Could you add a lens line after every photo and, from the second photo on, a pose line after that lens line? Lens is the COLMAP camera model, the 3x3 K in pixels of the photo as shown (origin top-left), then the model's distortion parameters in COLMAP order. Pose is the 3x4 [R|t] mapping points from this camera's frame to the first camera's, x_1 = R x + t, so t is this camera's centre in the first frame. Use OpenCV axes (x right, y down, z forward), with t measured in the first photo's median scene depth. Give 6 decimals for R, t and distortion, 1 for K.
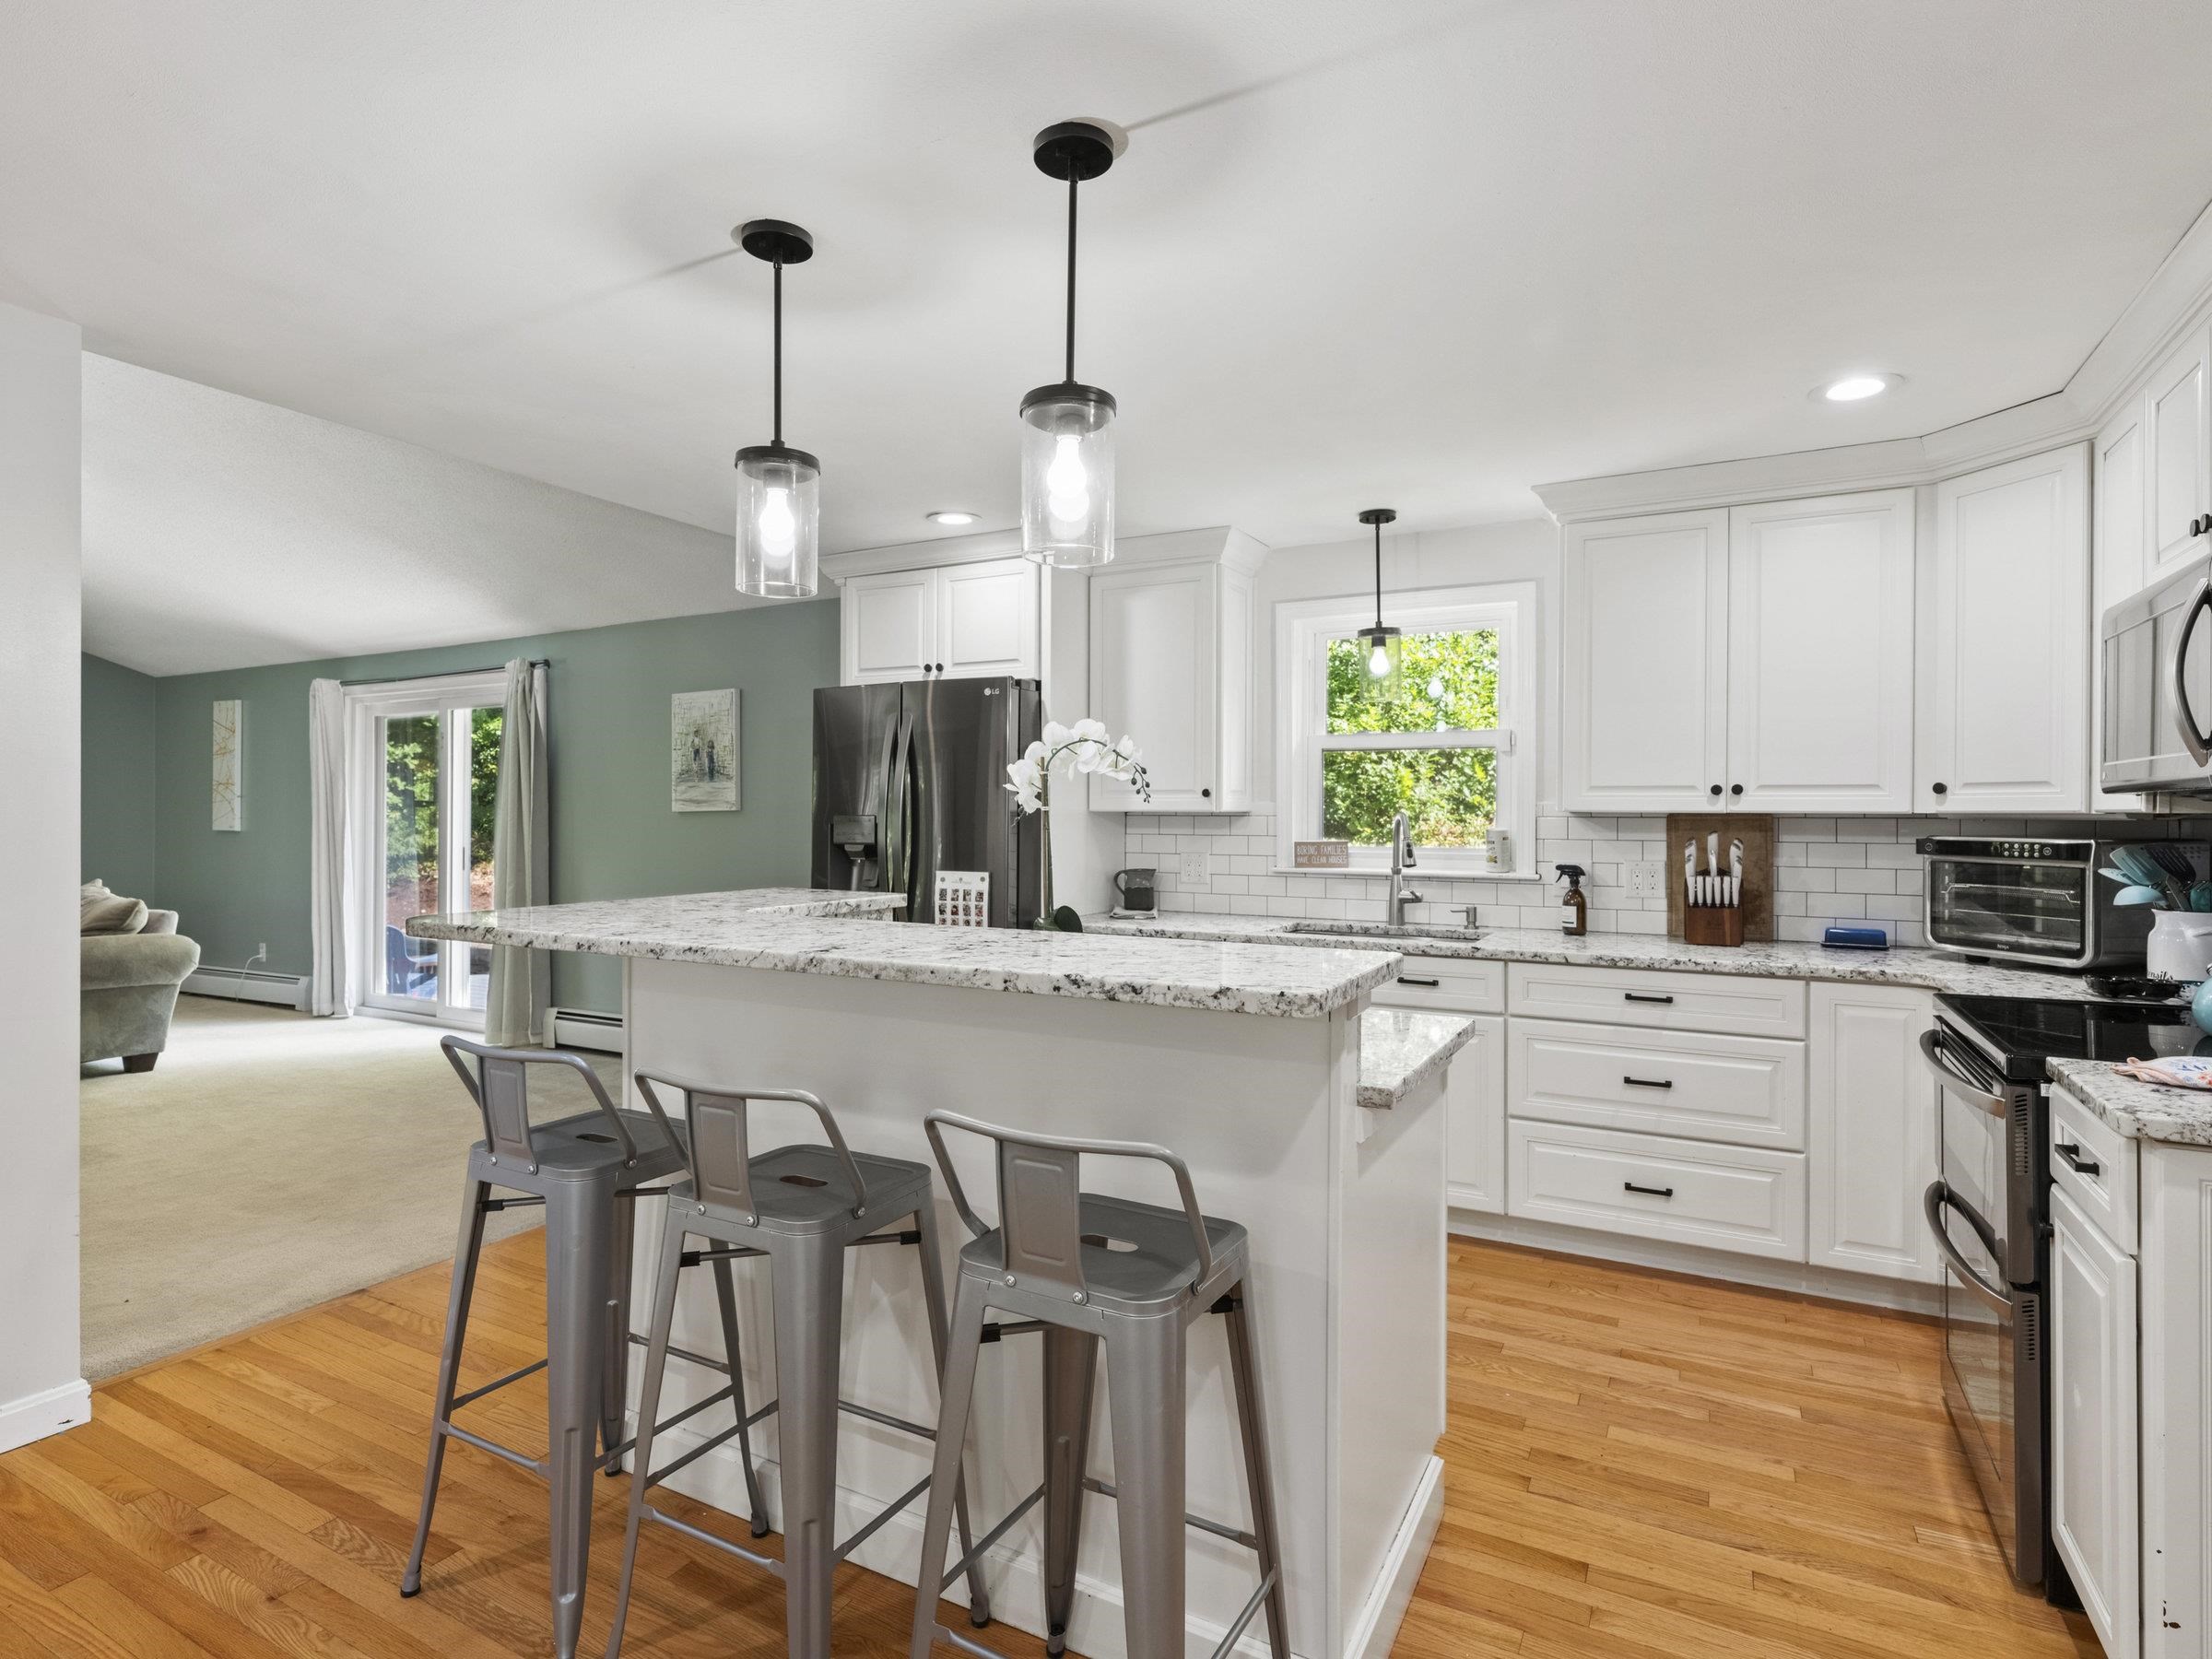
lens RADIAL K [[1138.8, 0, 1105.2], [0, 1138.8, 817.2], [0, 0, 1]] dist [0.002361, -0.000359]
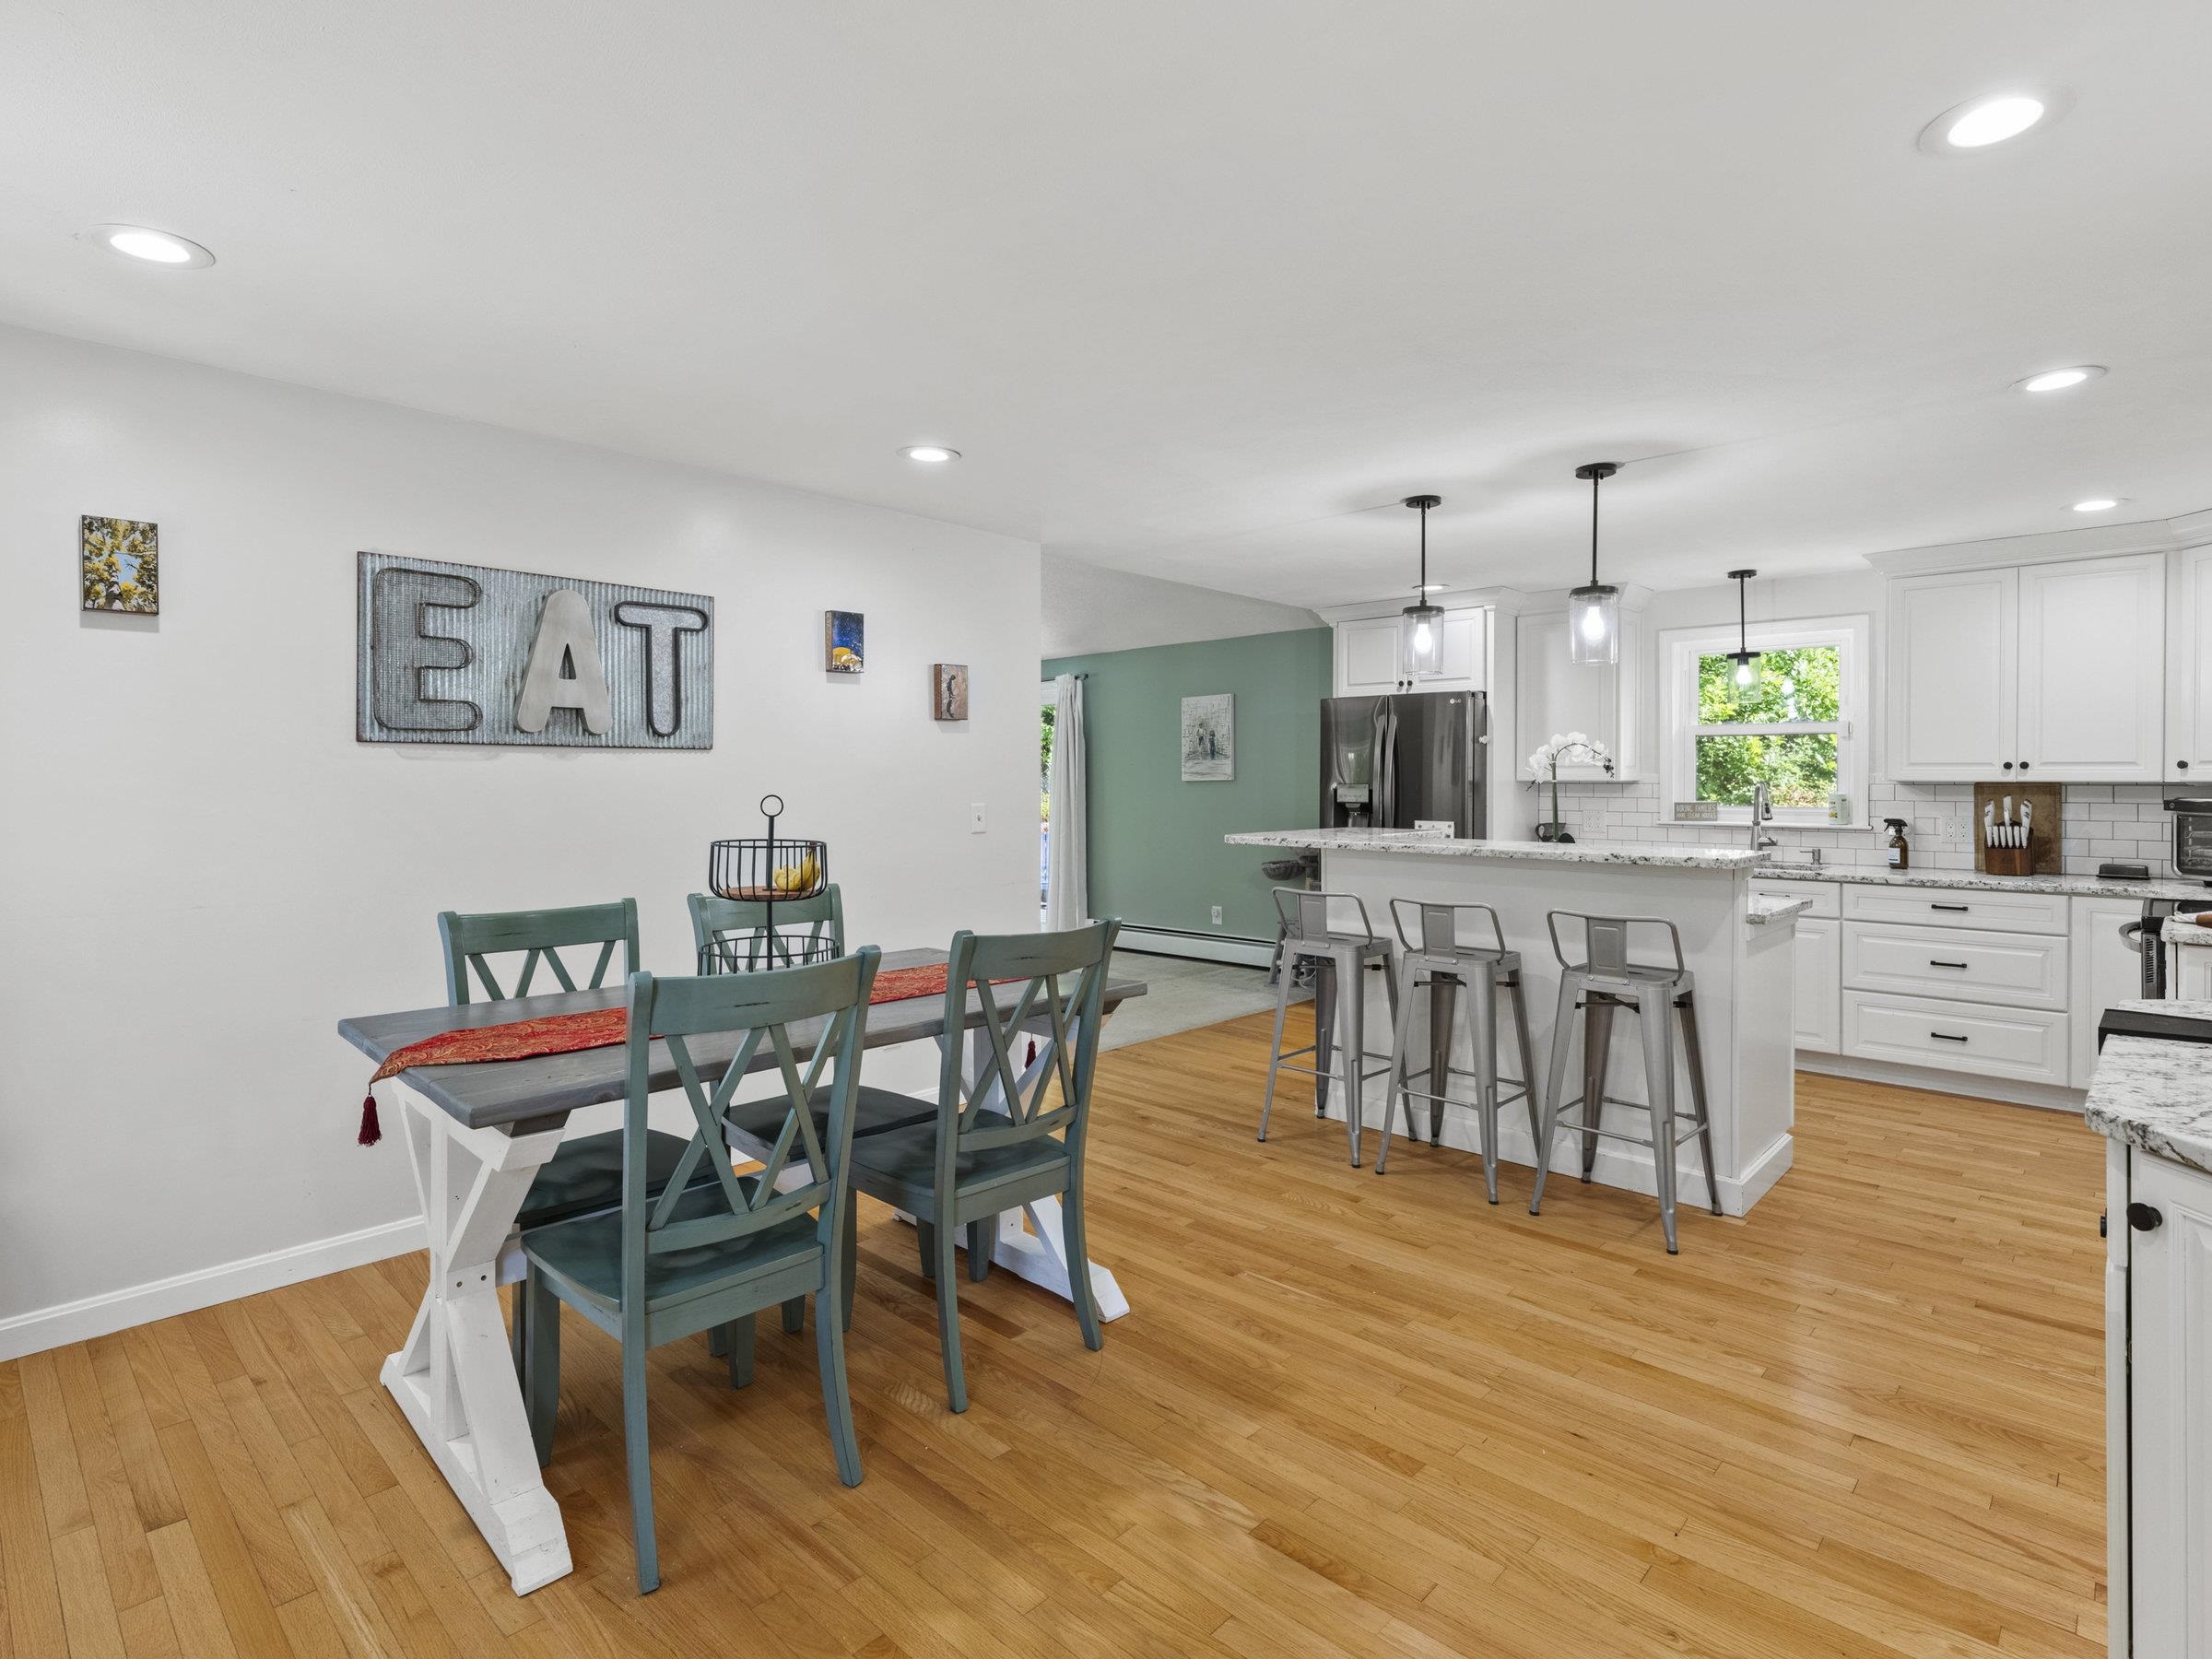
lens RADIAL K [[1126.6, 0, 1106.3], [0, 1126.6, 786.6], [0, 0, 1]] dist [-0.002510, -0.000252]
pose [[0.966052, -0.000598, -0.258346, -0.171840], [0.001334, 0.999996, 0.002673, -0.002776], [0.258343, -0.002927, 0.966049, -0.587348]]
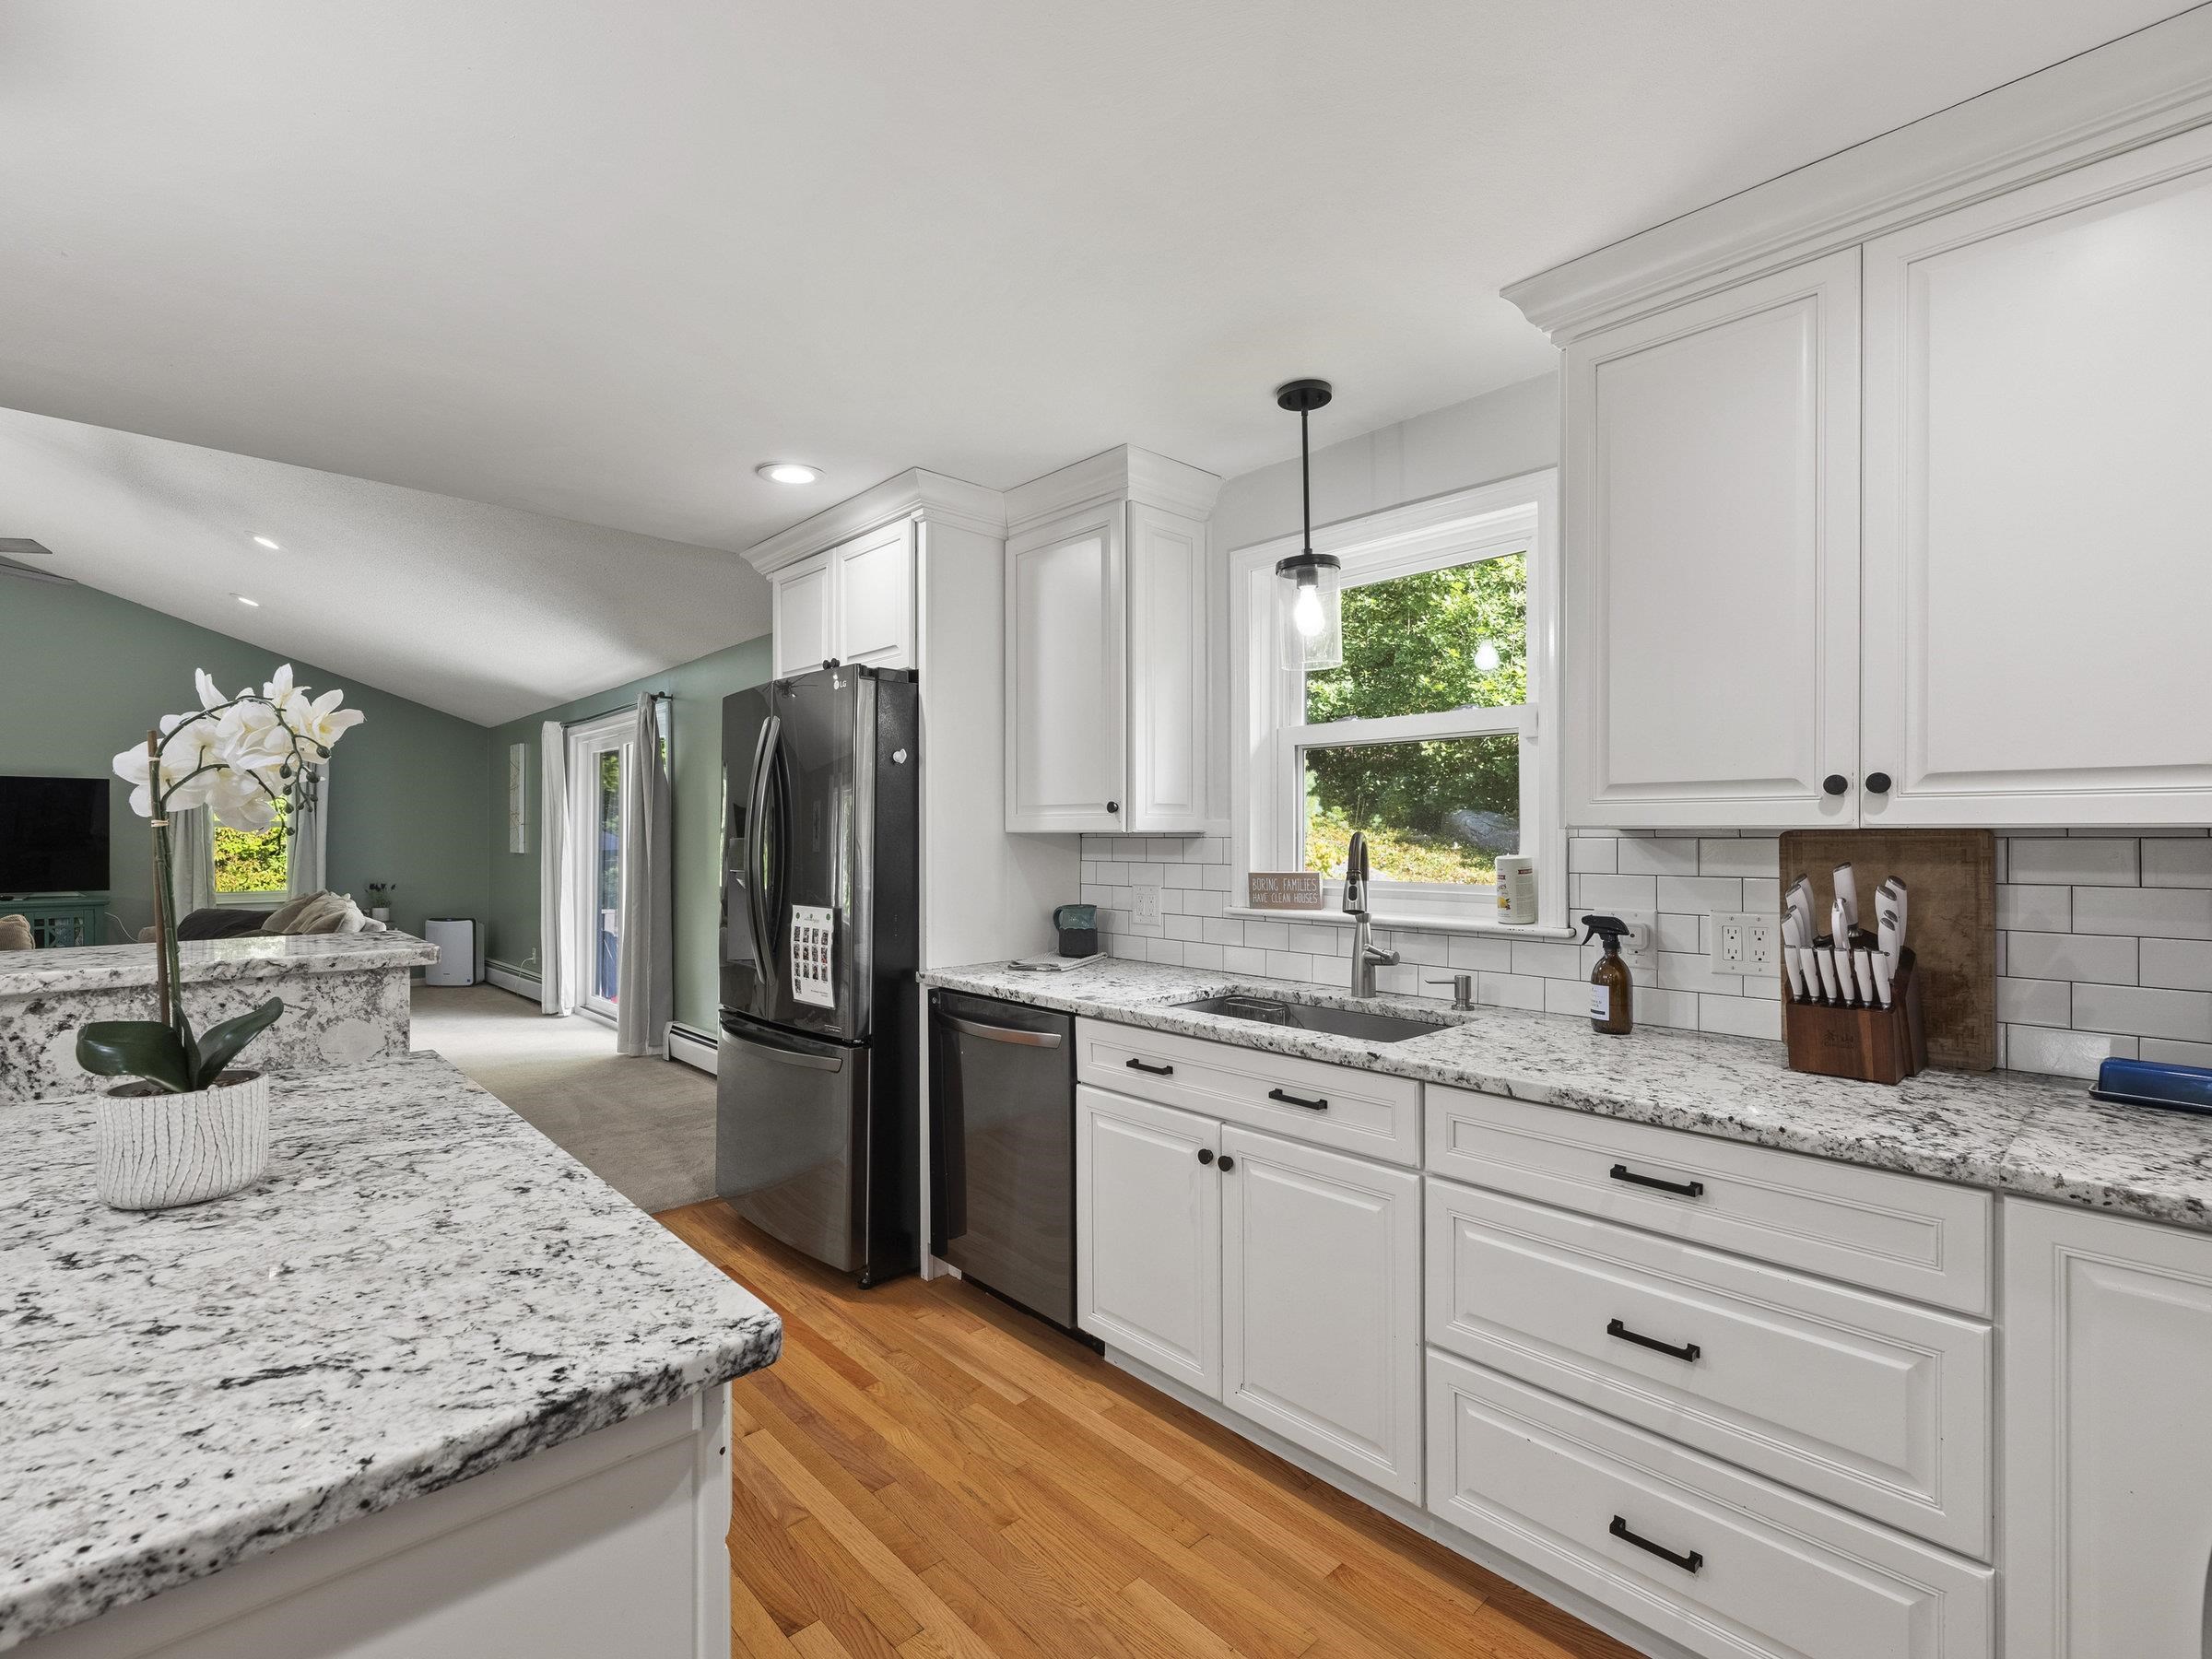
lens RADIAL K [[1012.7, 0, 1107.9], [0, 1012.7, 838.7], [0, 0, 1]] dist [-0.001440, 0.000593]
pose [[0.948877, -0.002585, -0.315635, 0.327672], [0.001667, 0.999994, -0.003178, 0.001702], [0.315641, 0.002489, 0.948875, 0.404391]]
